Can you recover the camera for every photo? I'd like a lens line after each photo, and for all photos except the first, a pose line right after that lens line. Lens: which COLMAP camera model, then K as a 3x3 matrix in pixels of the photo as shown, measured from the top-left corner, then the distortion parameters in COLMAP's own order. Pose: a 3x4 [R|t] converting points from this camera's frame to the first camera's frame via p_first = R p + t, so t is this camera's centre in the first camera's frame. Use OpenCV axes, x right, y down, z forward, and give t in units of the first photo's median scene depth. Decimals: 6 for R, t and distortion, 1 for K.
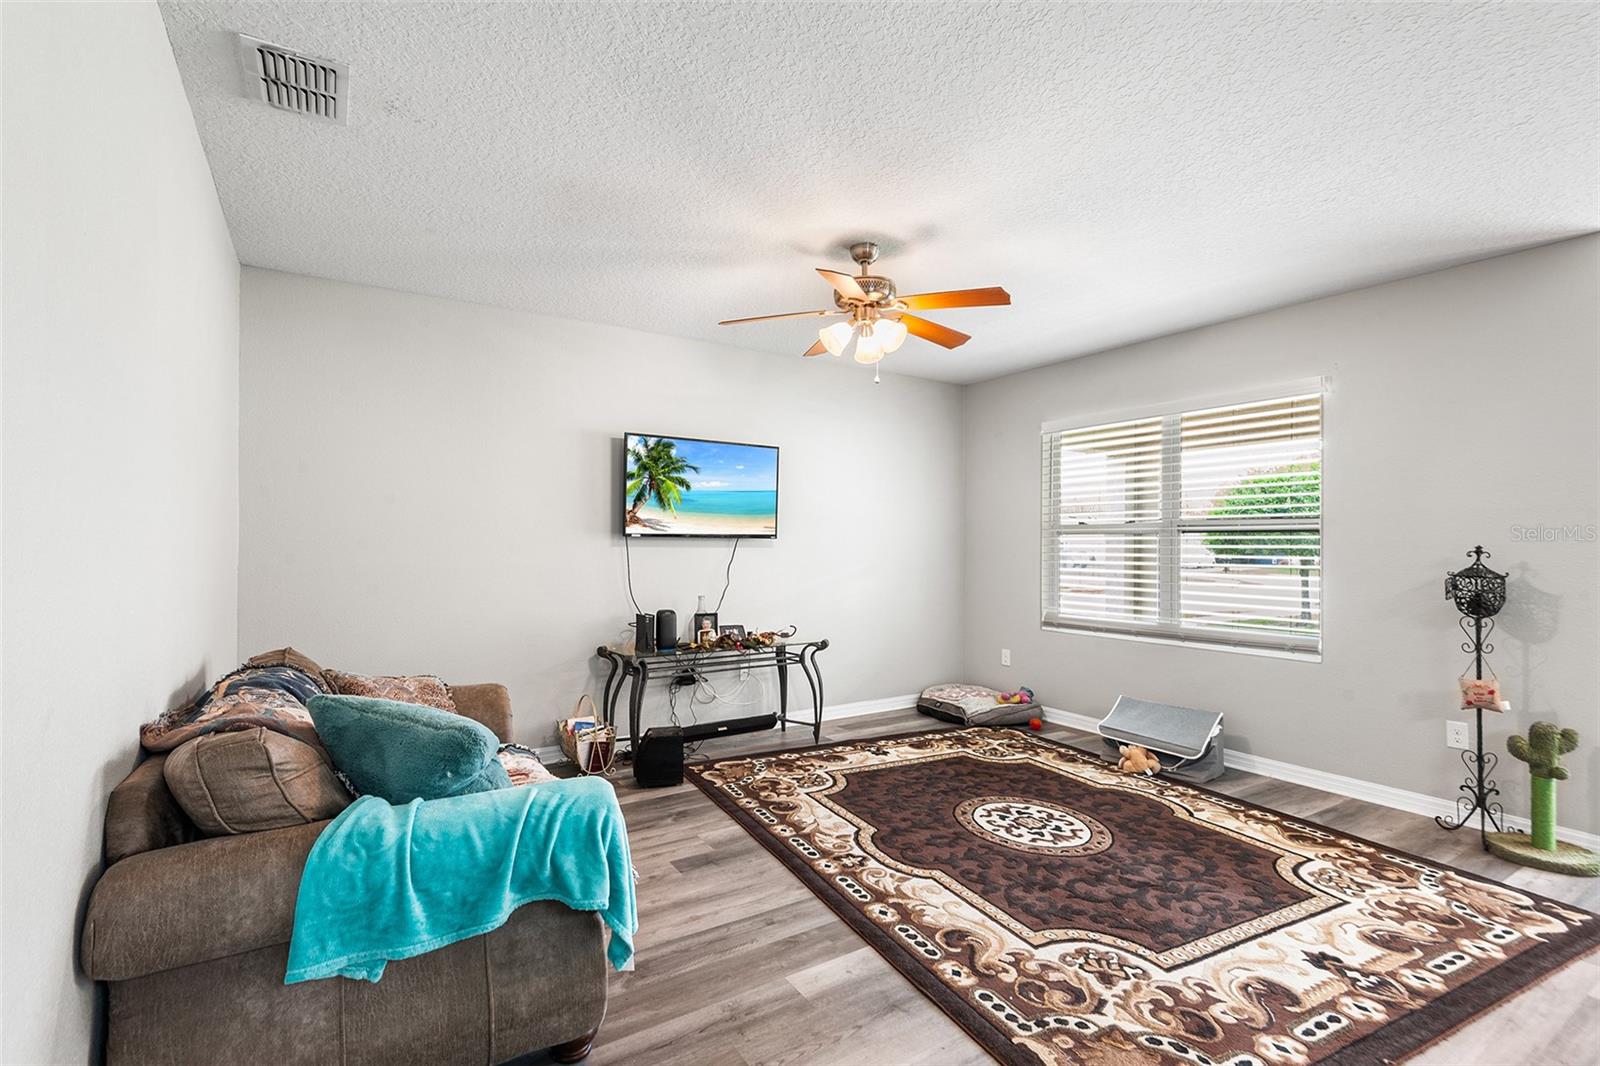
lens RADIAL K [[733.9, 0, 792.1], [0, 733.9, 536.4], [0, 0, 1]] dist [0.040057, -0.026445]
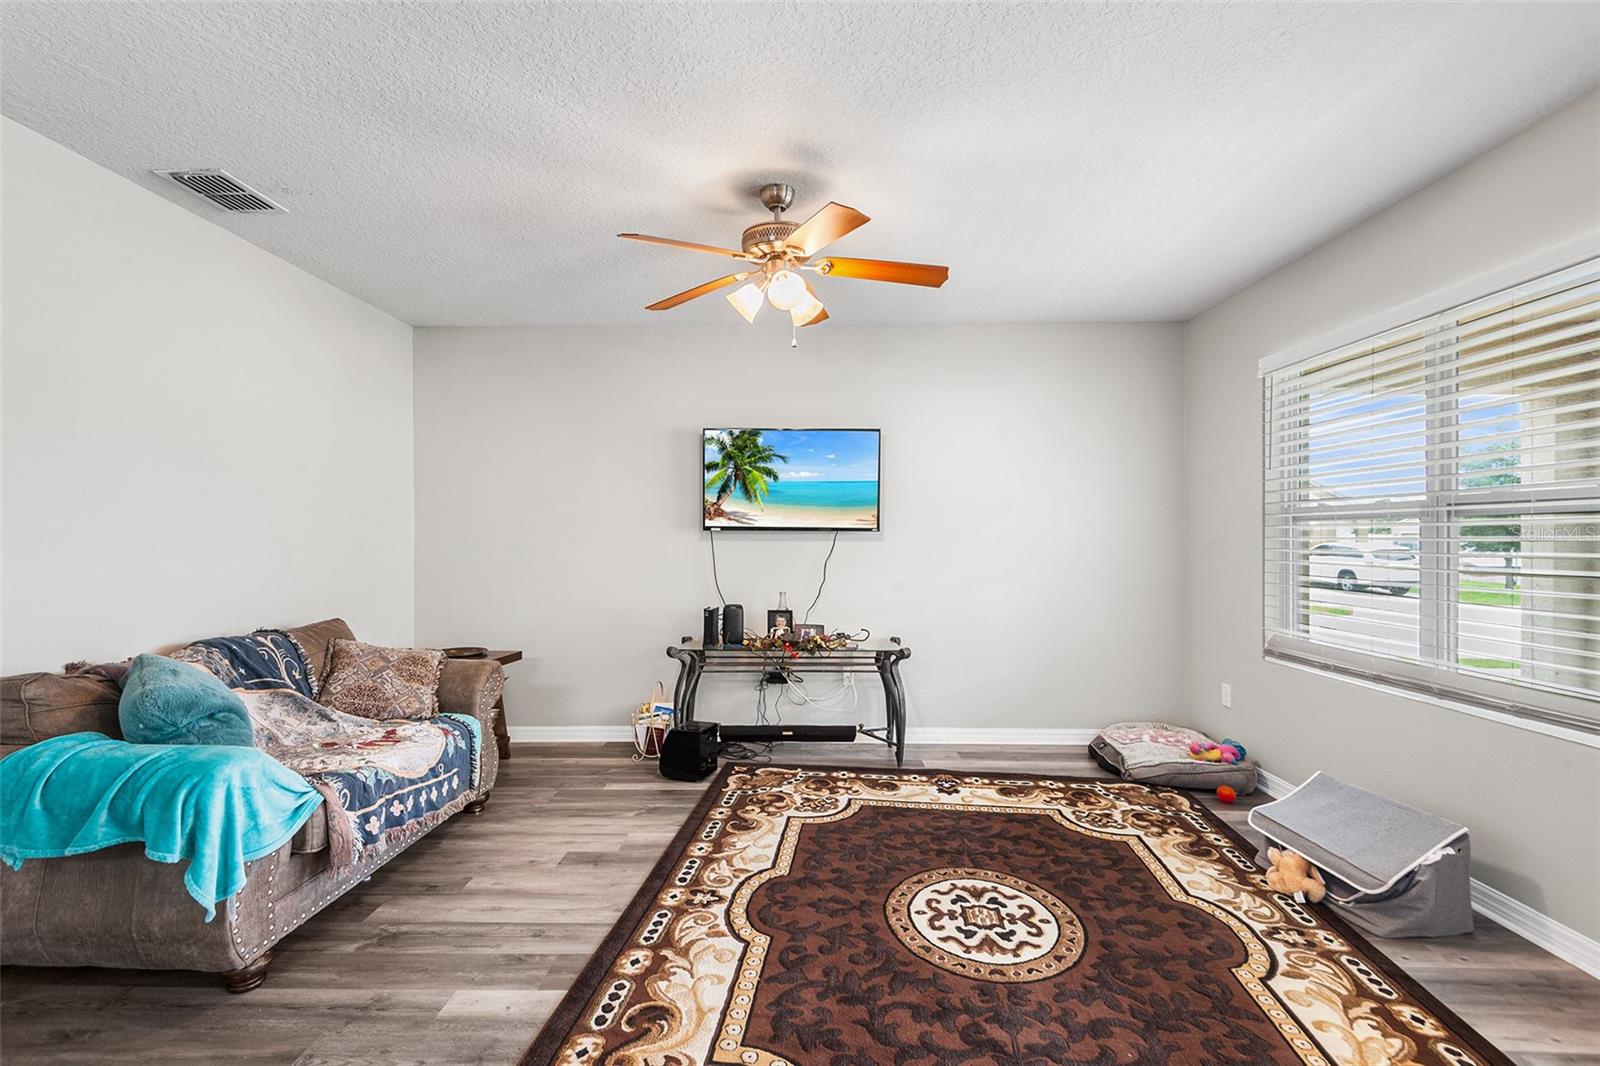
lens RADIAL K [[733.9, 0, 792.1], [0, 733.9, 536.4], [0, 0, 1]] dist [0.040057, -0.026445]
pose [[0.834501, -0.003920, -0.550993, 0.492721], [0.007615, 0.999961, 0.004418, 0.004993], [0.550955, -0.007882, 0.834498, 0.247326]]
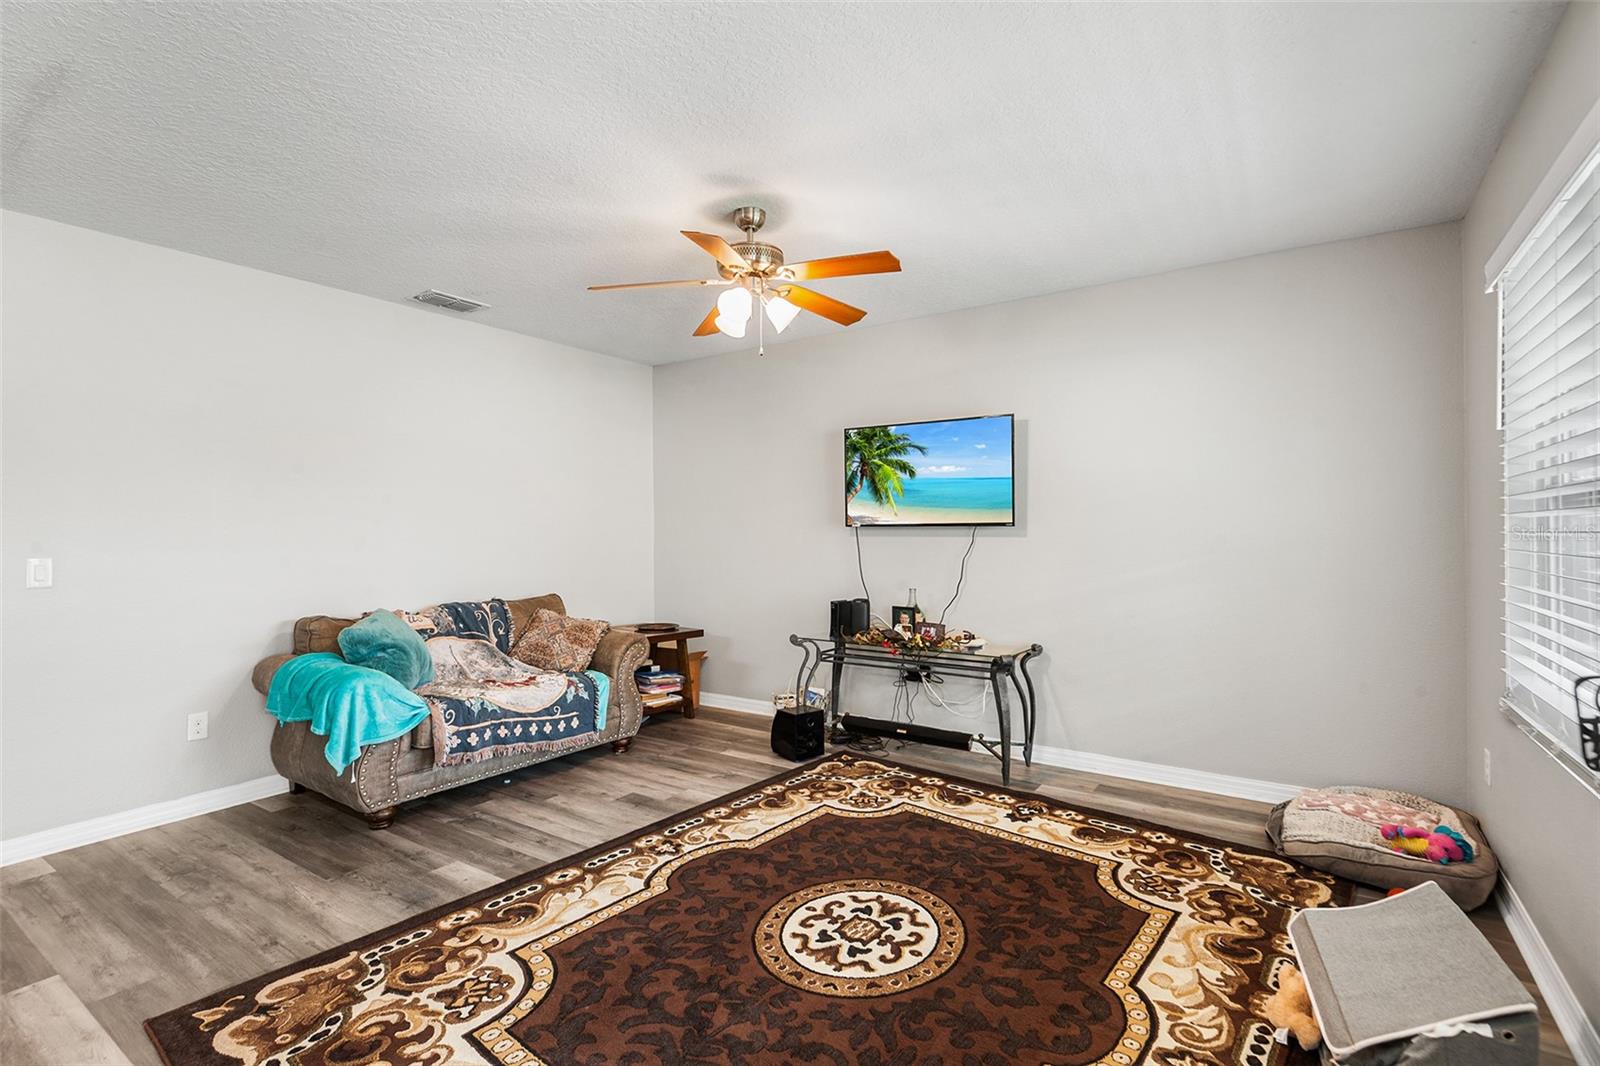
lens RADIAL K [[743.8, 0, 796.5], [0, 743.8, 530.4], [0, 0, 1]] dist [0.033533, -0.021317]
pose [[0.400453, -0.005173, -0.916303, 0.822638], [0.012055, 0.999927, -0.000377, 0.005637], [0.916238, -0.010895, 0.400486, 0.571864]]
